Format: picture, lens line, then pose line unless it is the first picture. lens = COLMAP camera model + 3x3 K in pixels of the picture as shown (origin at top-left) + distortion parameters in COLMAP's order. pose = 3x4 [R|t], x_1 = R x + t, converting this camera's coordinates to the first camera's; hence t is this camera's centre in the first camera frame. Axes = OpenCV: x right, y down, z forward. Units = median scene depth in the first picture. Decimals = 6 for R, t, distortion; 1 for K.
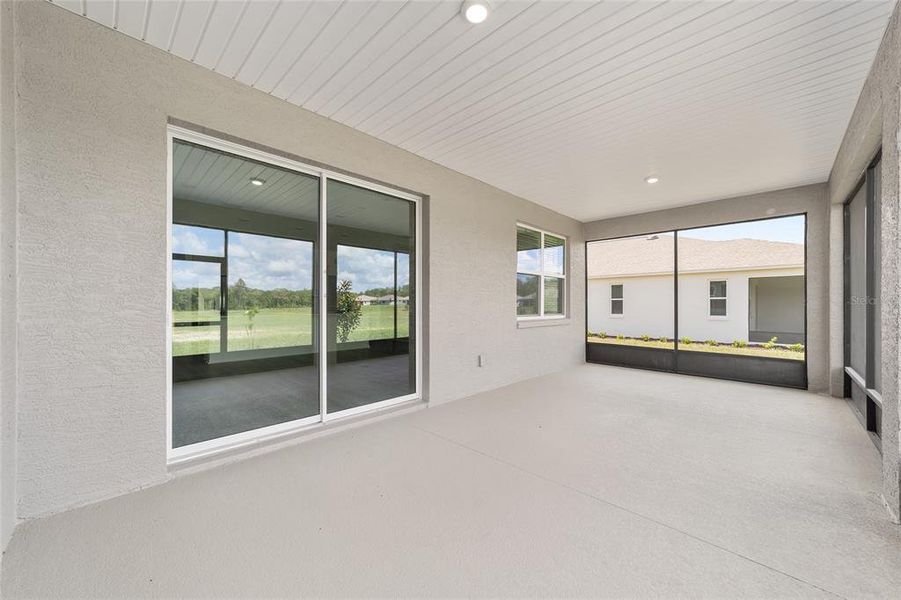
lens RADIAL K [[342.7, 0, 445.9], [0, 342.7, 306.1], [0, 0, 1]] dist [-0.016929, 0.000134]
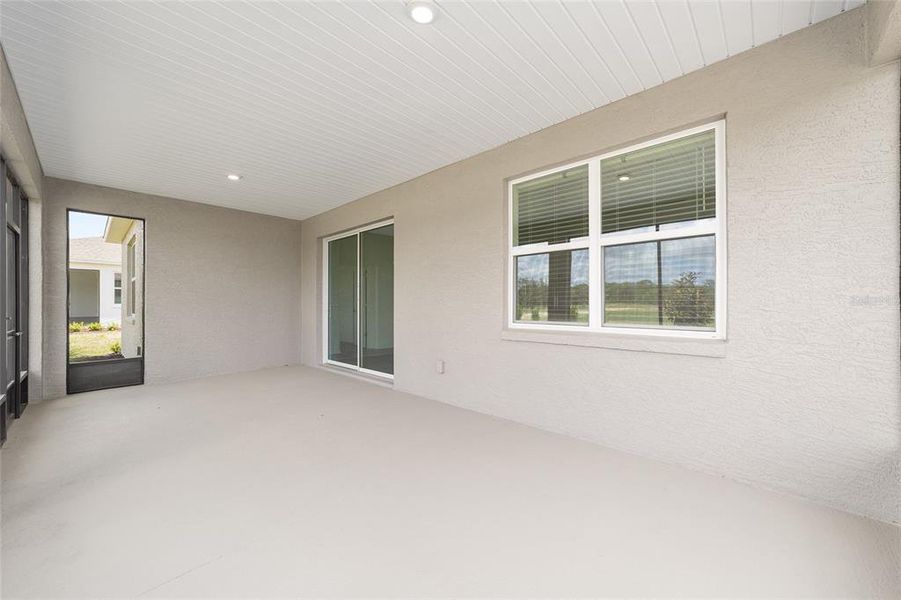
lens RADIAL K [[345.3, 0, 447.3], [0, 345.3, 300.8], [0, 0, 1]] dist [-0.004210, 0.000285]
pose [[0.022694, 0.000804, -0.999742, 0.797538], [0.012376, 0.999923, 0.001085, -0.011739], [0.999666, -0.012398, 0.022682, 0.780697]]
